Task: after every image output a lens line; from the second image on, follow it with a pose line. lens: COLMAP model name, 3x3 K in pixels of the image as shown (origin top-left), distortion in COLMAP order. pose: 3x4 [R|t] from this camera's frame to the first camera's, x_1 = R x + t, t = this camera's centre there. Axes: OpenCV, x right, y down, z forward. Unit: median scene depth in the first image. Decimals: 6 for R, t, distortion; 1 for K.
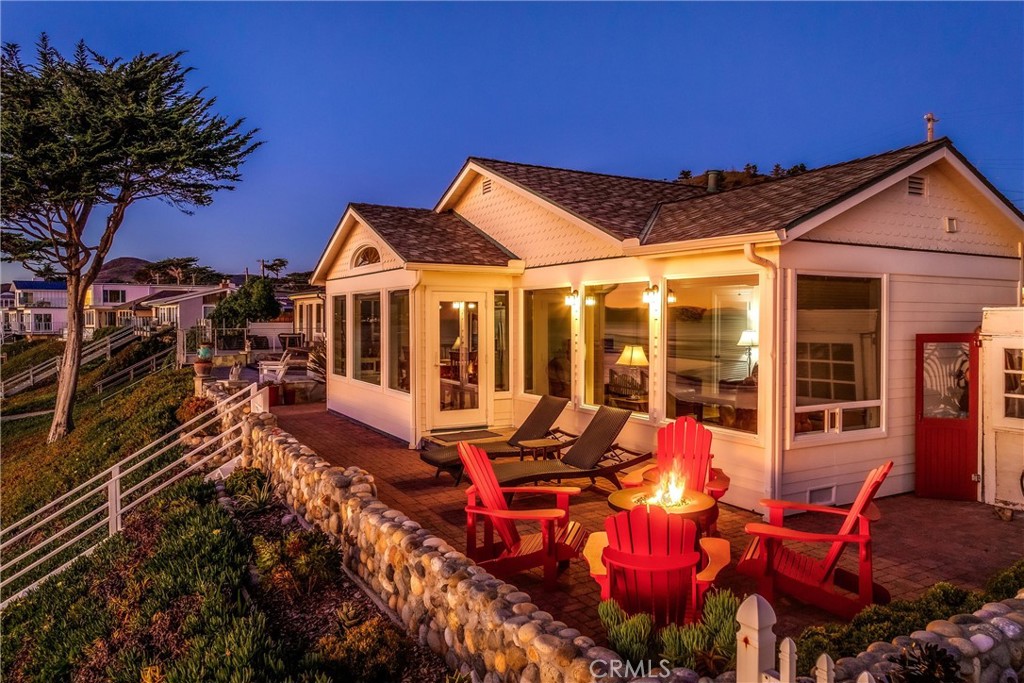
lens RADIAL K [[734.9, 0, 530.8], [0, 734.9, 339.3], [0, 0, 1]] dist [-0.007687, -0.002936]
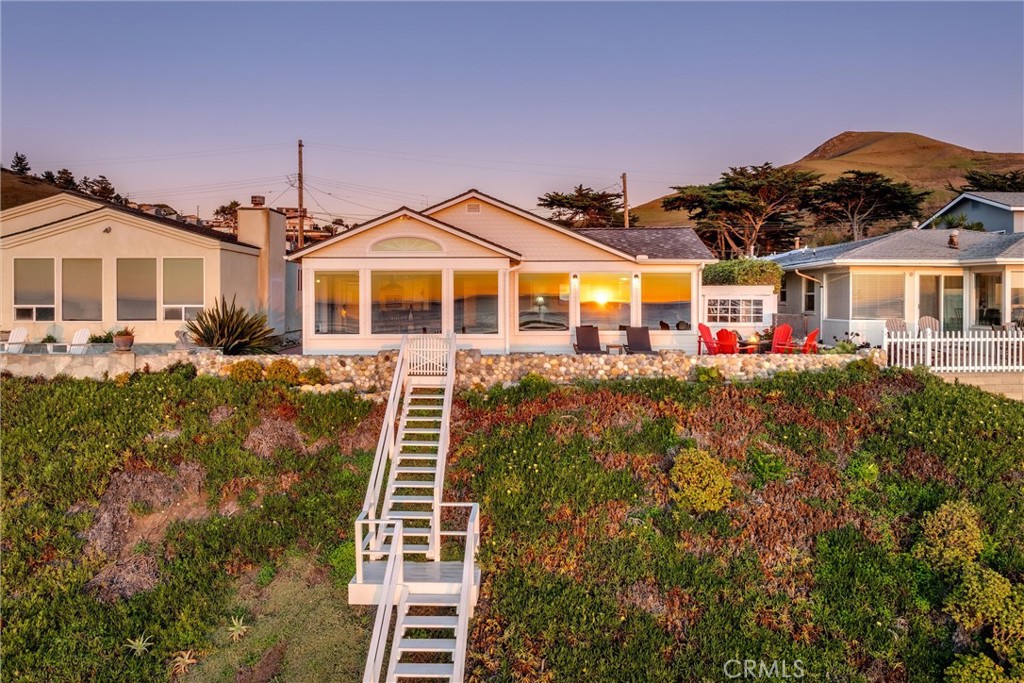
lens RADIAL K [[718.5, 0, 512.5], [0, 718.5, 302.4], [0, 0, 1]] dist [-0.020957, -0.000209]
pose [[0.484833, -0.007358, 0.874576, -2.053047], [0.028151, 0.999578, -0.007196, 0.020834], [-0.874154, 0.028109, 0.484836, 0.235623]]
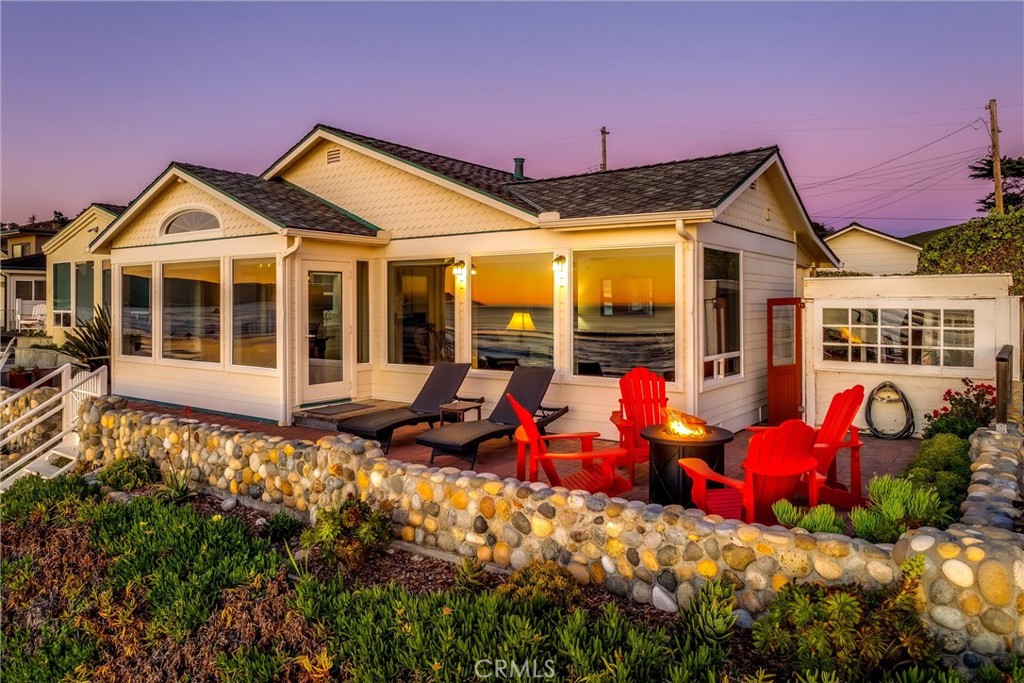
lens RADIAL K [[718.5, 0, 512.5], [0, 718.5, 302.4], [0, 0, 1]] dist [-0.020957, -0.000209]
pose [[0.911084, -0.002142, 0.412215, -0.347117], [0.014479, 0.999536, -0.026807, 0.024797], [-0.411966, 0.030392, 0.910692, 0.046938]]
